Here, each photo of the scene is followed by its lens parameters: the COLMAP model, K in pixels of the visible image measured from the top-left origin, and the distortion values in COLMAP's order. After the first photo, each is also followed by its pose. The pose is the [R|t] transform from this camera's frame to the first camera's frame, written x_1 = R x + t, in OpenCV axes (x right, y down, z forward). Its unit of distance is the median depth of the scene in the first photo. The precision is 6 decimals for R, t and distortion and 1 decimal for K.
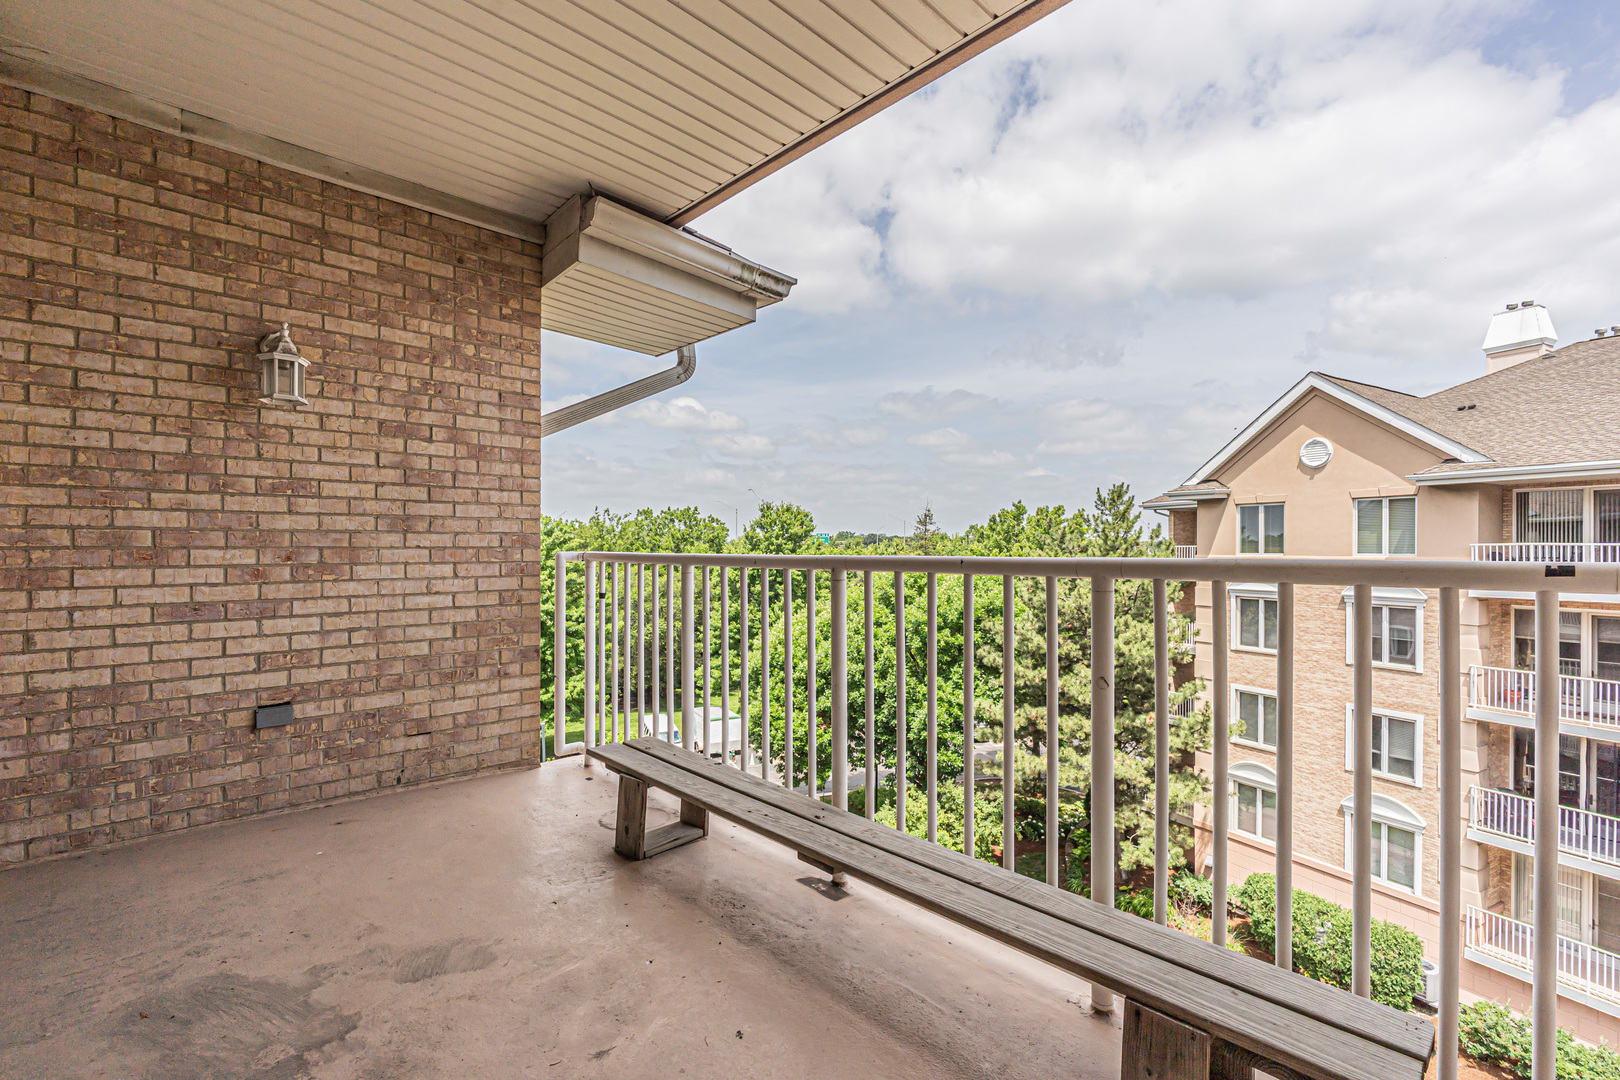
lens RADIAL K [[720.2, 0, 810.0], [0, 720.2, 540.0], [0, 0, 1]] dist [-0.003162, -0.001839]
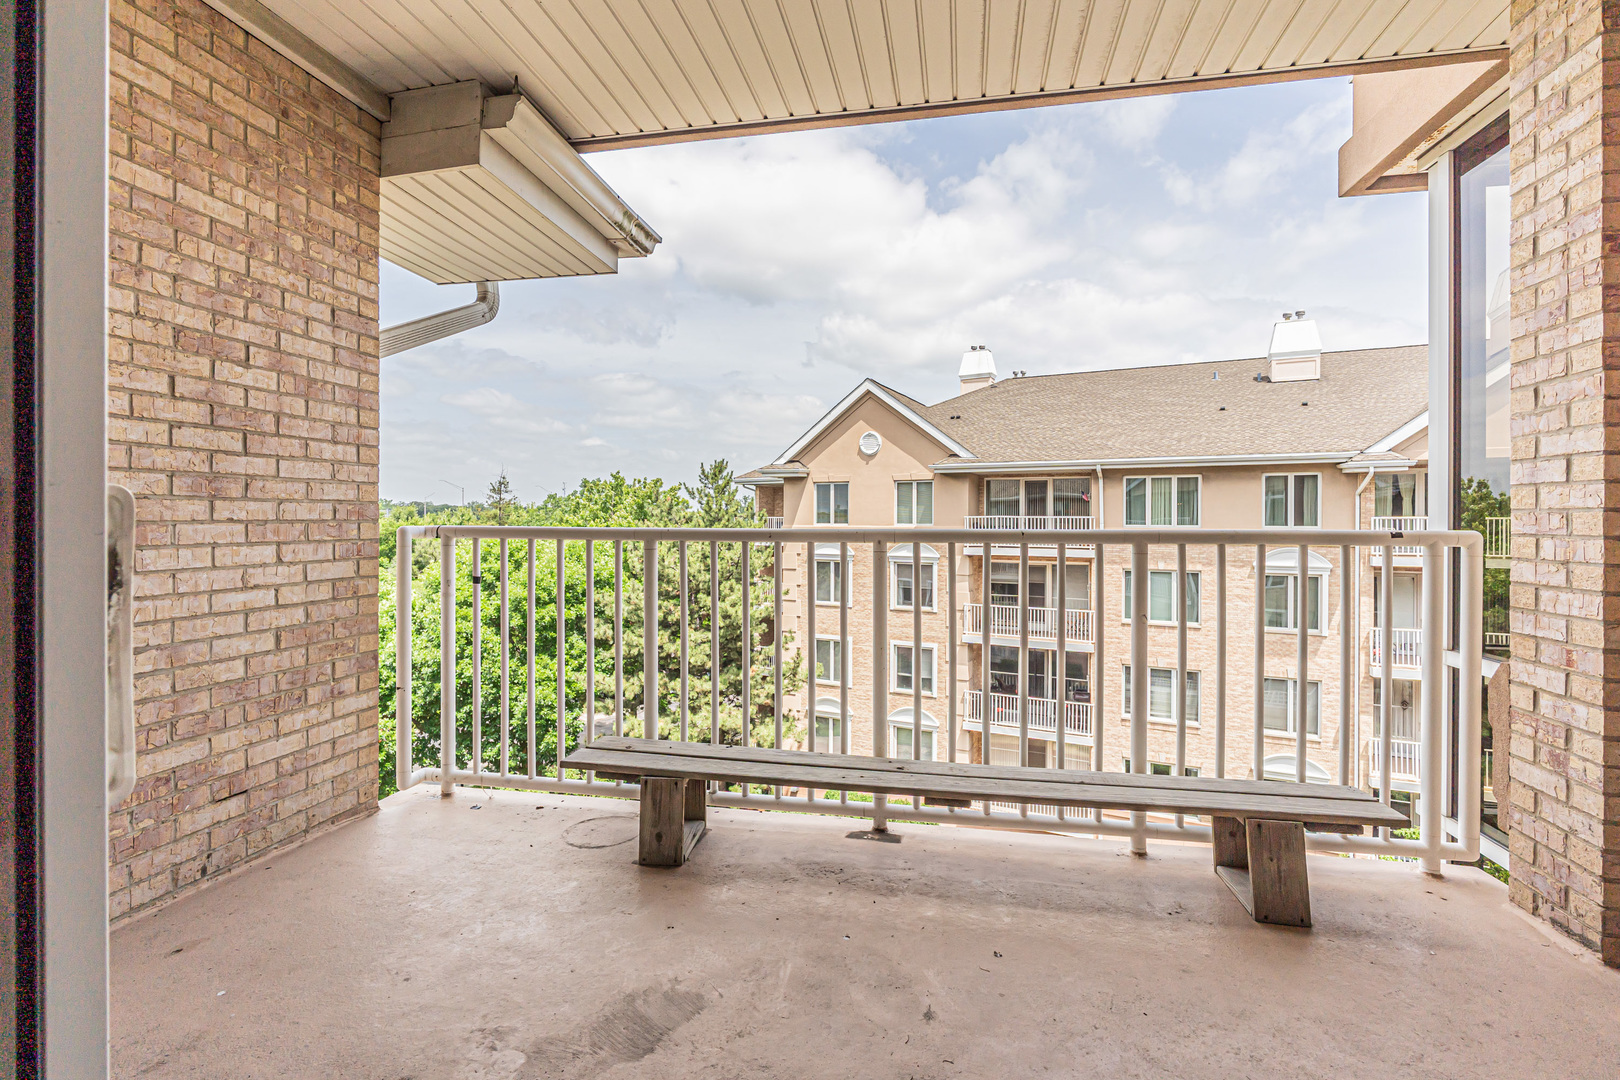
lens RADIAL K [[733.1, 0, 798.9], [0, 733.1, 512.8], [0, 0, 1]] dist [-0.005226, -0.000871]
pose [[0.808709, 0.005370, 0.588184, -0.492433], [-0.007668, 0.999970, 0.001414, -0.002414], [-0.588158, -0.005654, 0.808726, 0.123320]]
